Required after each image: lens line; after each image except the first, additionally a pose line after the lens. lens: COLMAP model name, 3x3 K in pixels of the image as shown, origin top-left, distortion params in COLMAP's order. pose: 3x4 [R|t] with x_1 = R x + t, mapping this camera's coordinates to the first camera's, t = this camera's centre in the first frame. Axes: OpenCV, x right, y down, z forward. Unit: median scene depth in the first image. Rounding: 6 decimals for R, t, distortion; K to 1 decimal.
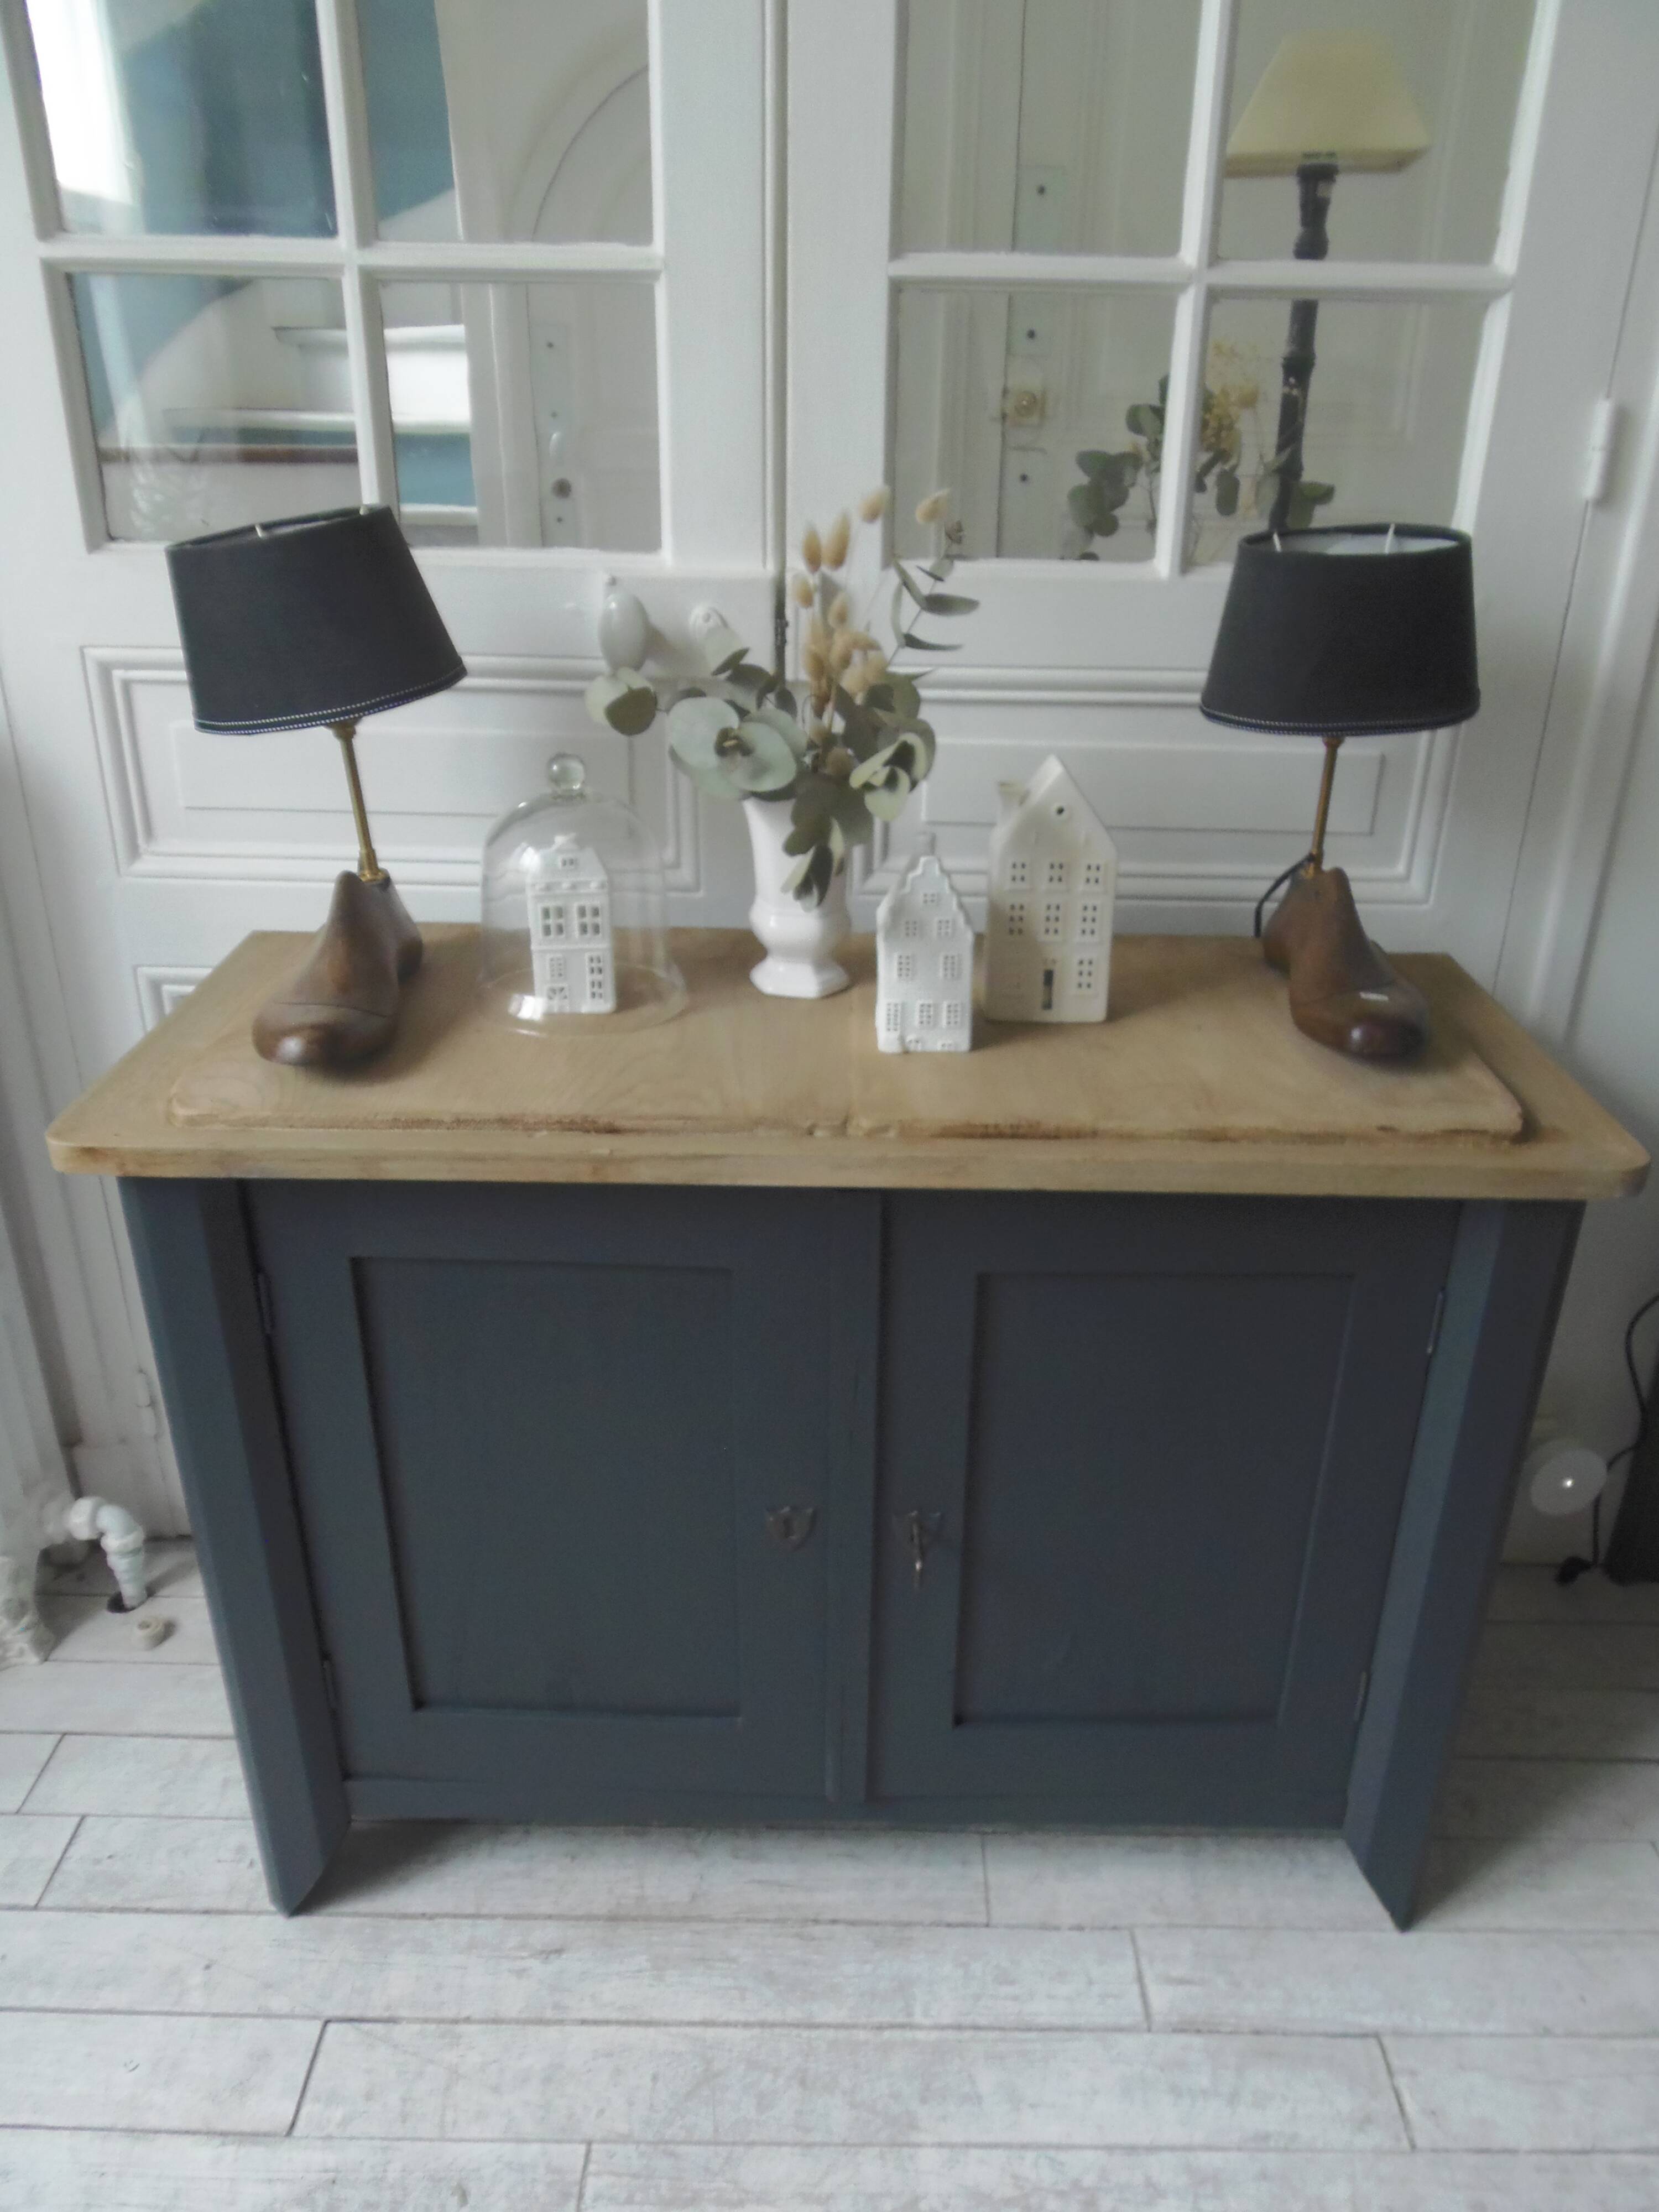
lens RADIAL K [[1589.2, 0, 866.9], [0, 1589.2, 1123.2], [0, 0, 1]] dist [0.001020, -0.021476]
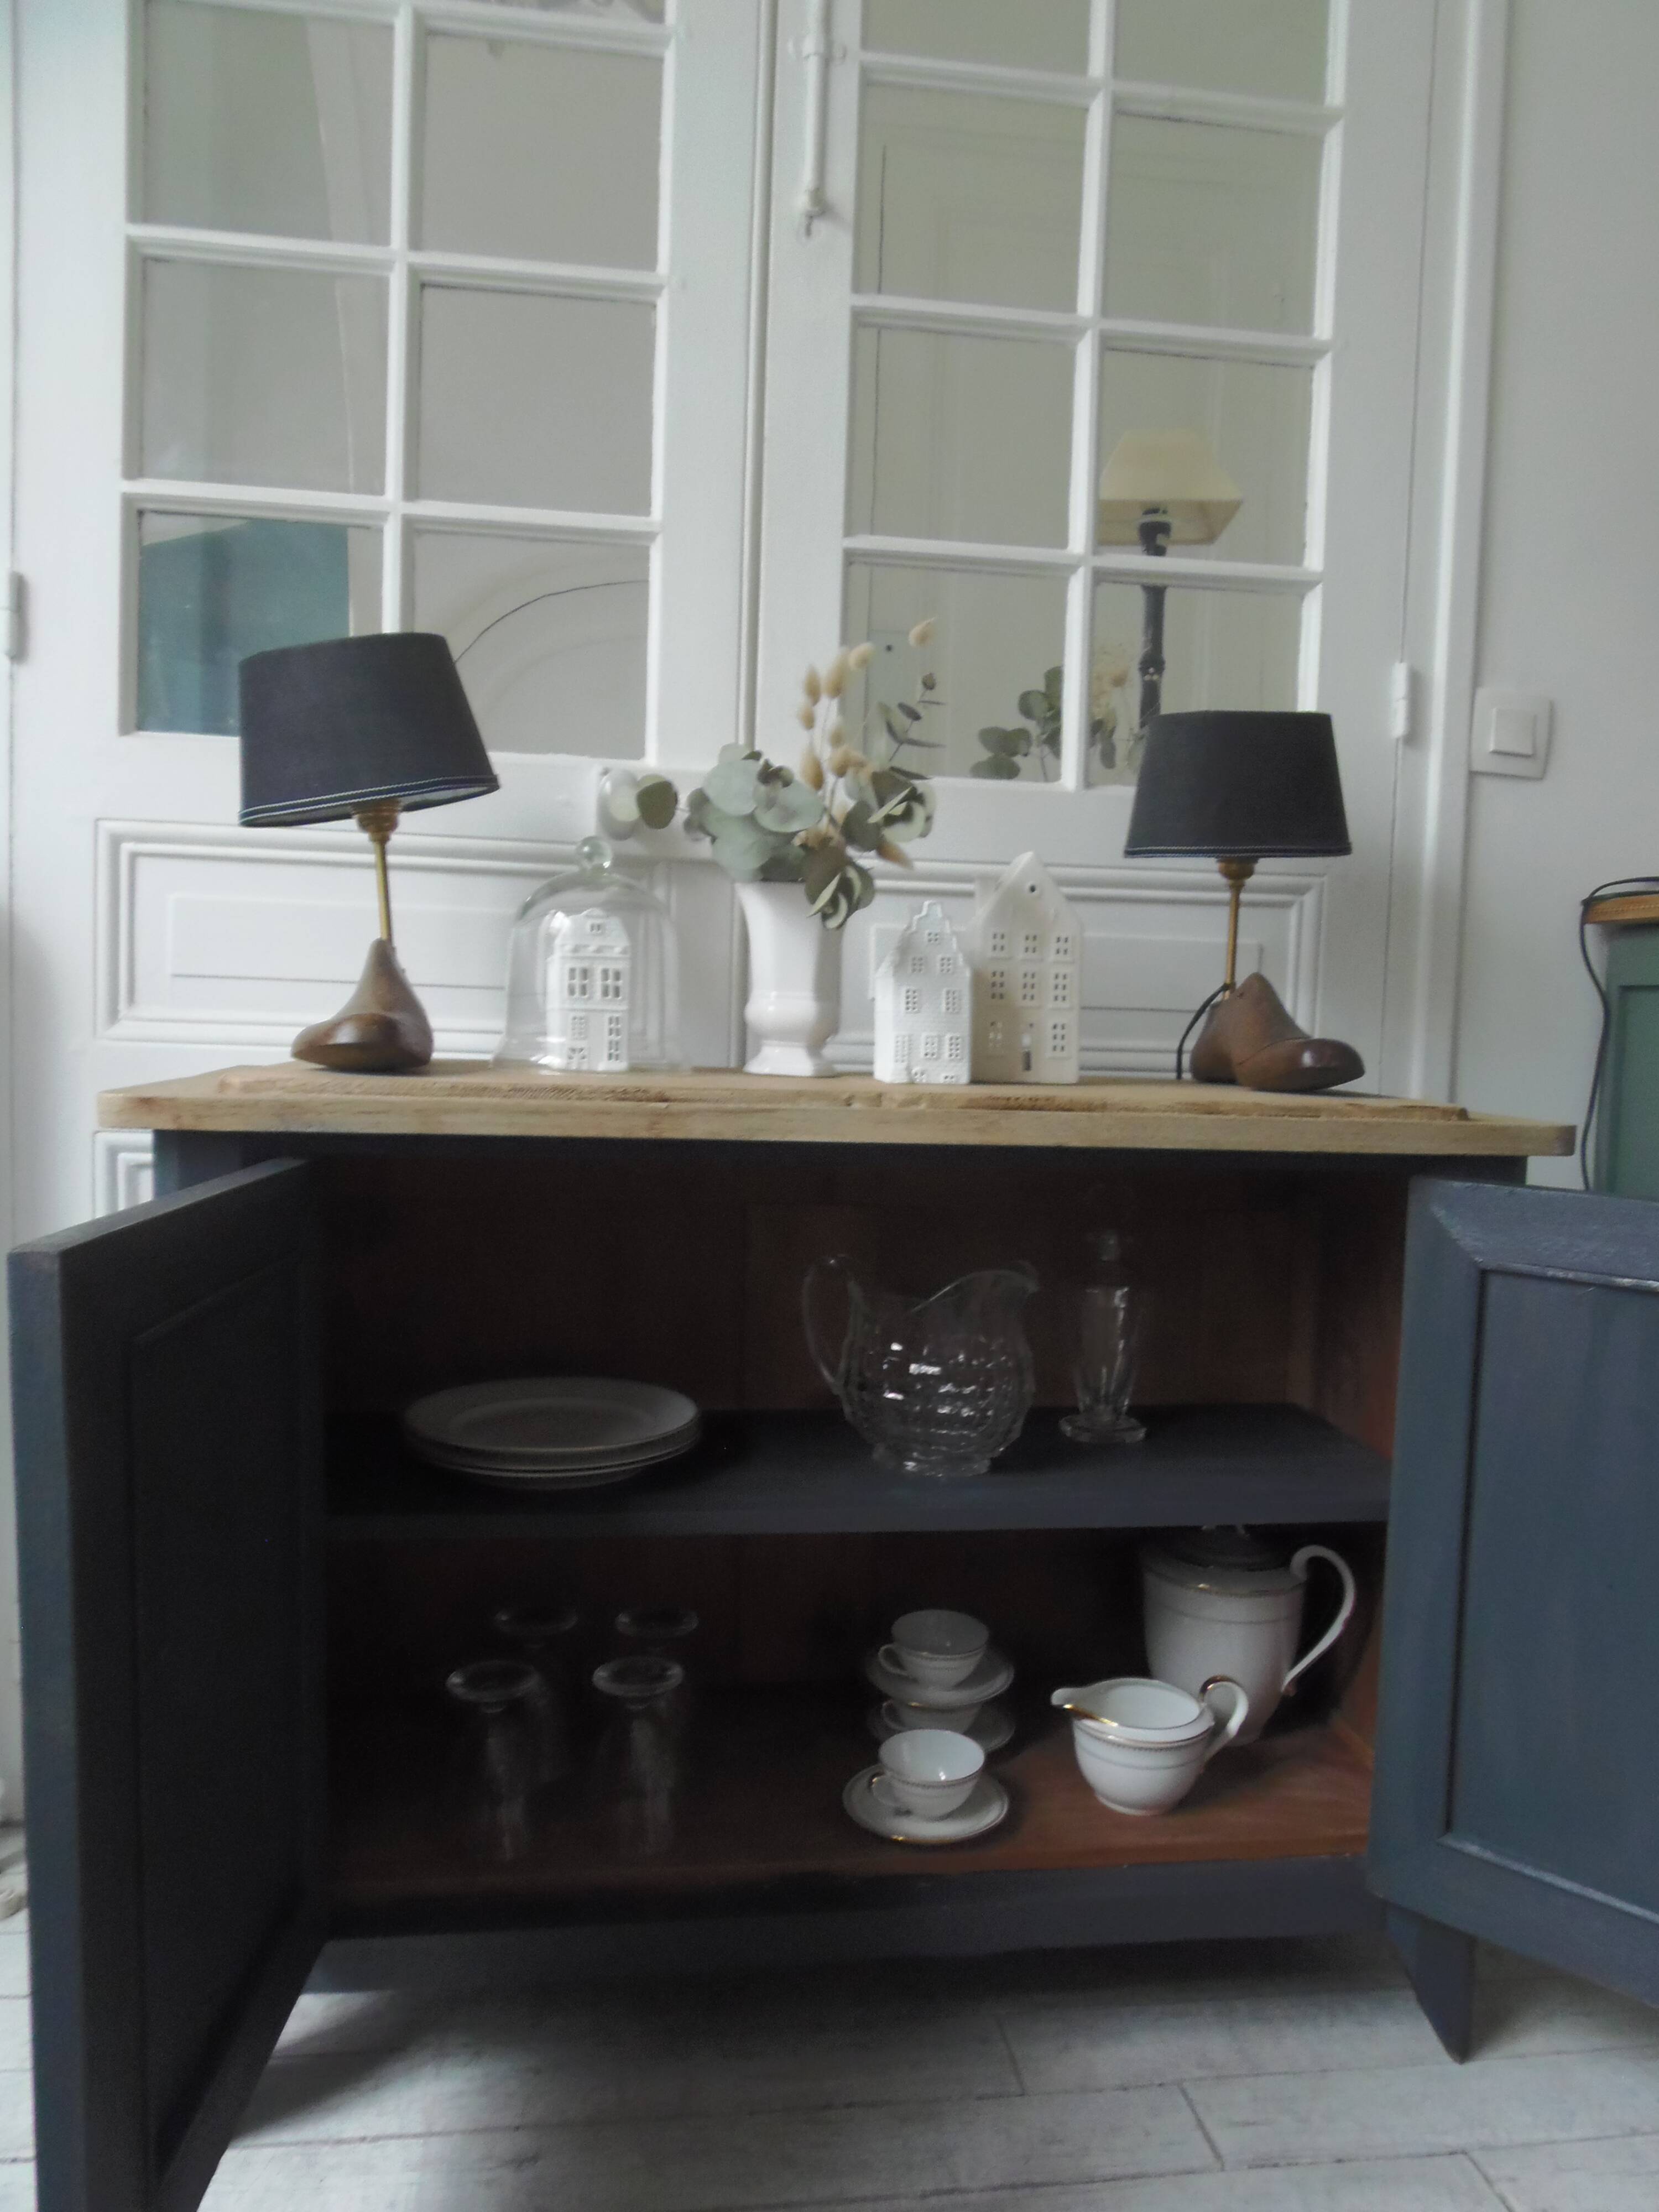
lens RADIAL K [[1589.2, 0, 878.9], [0, 1589.2, 1134.4], [0, 0, 1]] dist [0.001020, -0.021476]
pose [[0.988750, -0.000287, 0.149579, -0.143912], [0.052329, 0.937470, -0.344110, 0.323436], [-0.140127, 0.348066, 0.926938, 0.005968]]
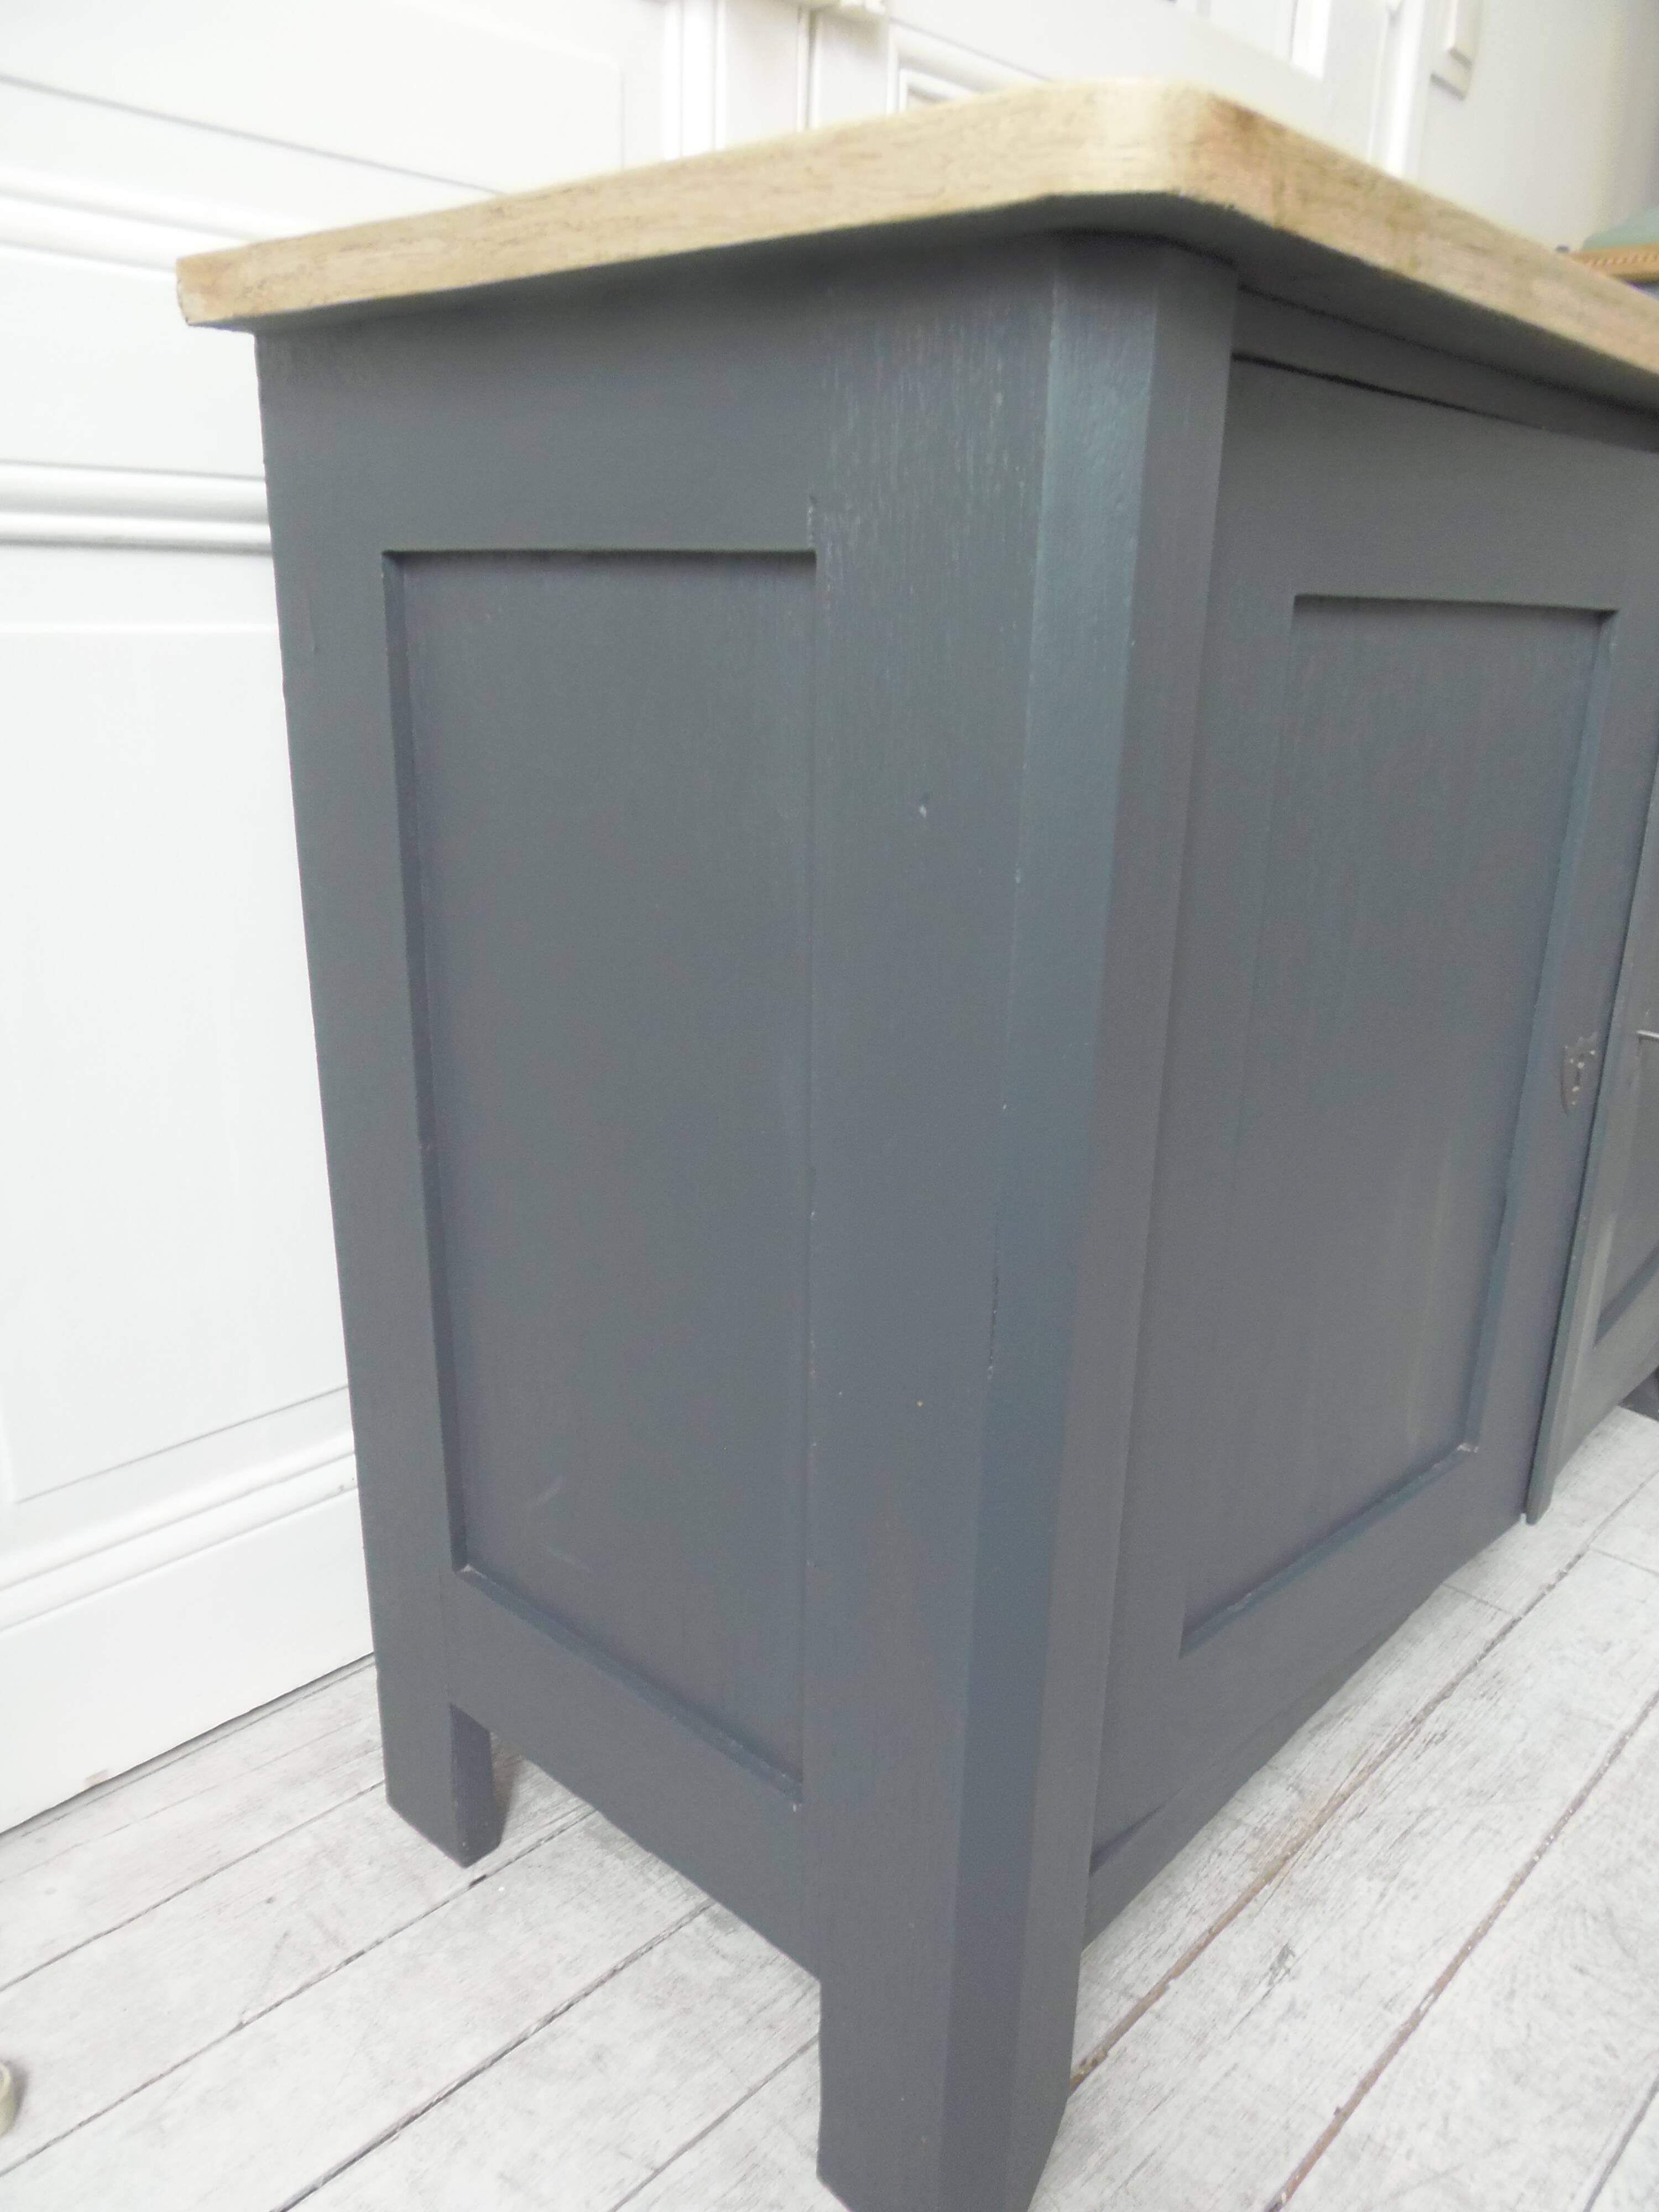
lens RADIAL K [[1605.0, 0, 855.3], [0, 1605.0, 1122.1], [0, 0, 1]] dist [-0.007086, -0.006123]
pose [[0.689593, -0.226994, 0.687703, -0.673192], [0.290675, 0.956514, 0.024248, 0.169433], [-0.663302, 0.183177, 0.725587, 0.640317]]
